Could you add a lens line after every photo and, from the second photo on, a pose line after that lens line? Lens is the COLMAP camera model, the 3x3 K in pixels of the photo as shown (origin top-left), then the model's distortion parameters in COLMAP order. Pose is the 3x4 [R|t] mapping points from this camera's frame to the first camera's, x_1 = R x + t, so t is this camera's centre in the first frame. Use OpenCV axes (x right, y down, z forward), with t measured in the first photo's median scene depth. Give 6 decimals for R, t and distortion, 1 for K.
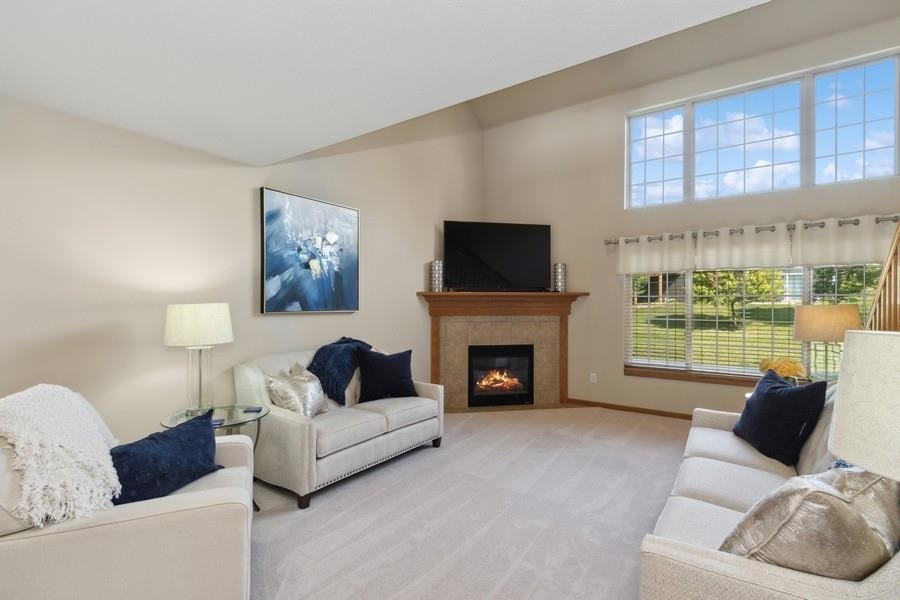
lens RADIAL K [[424.3, 0, 455.7], [0, 424.3, 300.5], [0, 0, 1]] dist [0.018705, 0.000529]
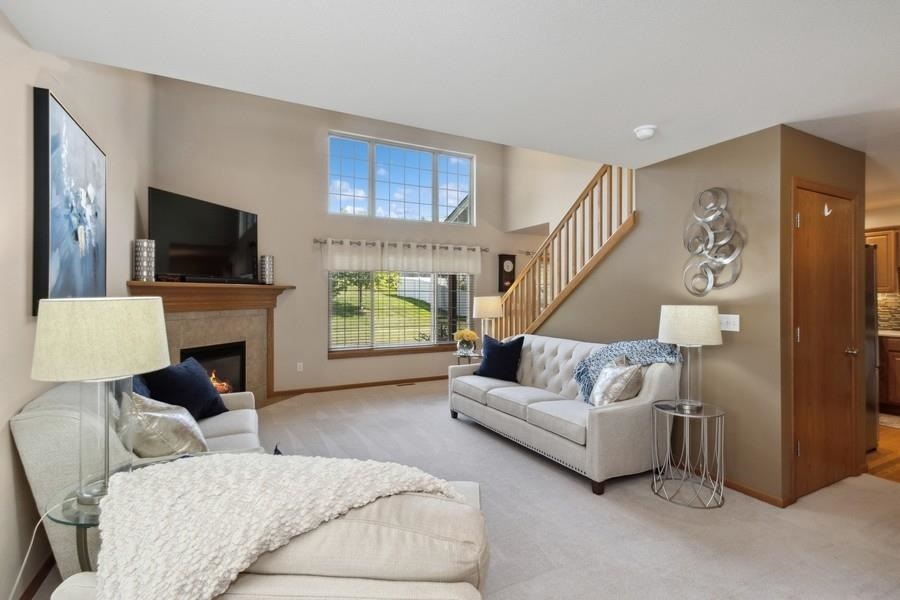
lens RADIAL K [[424.3, 0, 440.3], [0, 424.3, 294.3], [0, 0, 1]] dist [0.018705, 0.000529]
pose [[0.487483, 0.001904, 0.873130, -0.439200], [-0.003276, 0.999995, -0.000352, 0.000624], [-0.873126, -0.002689, 0.487487, 0.181091]]
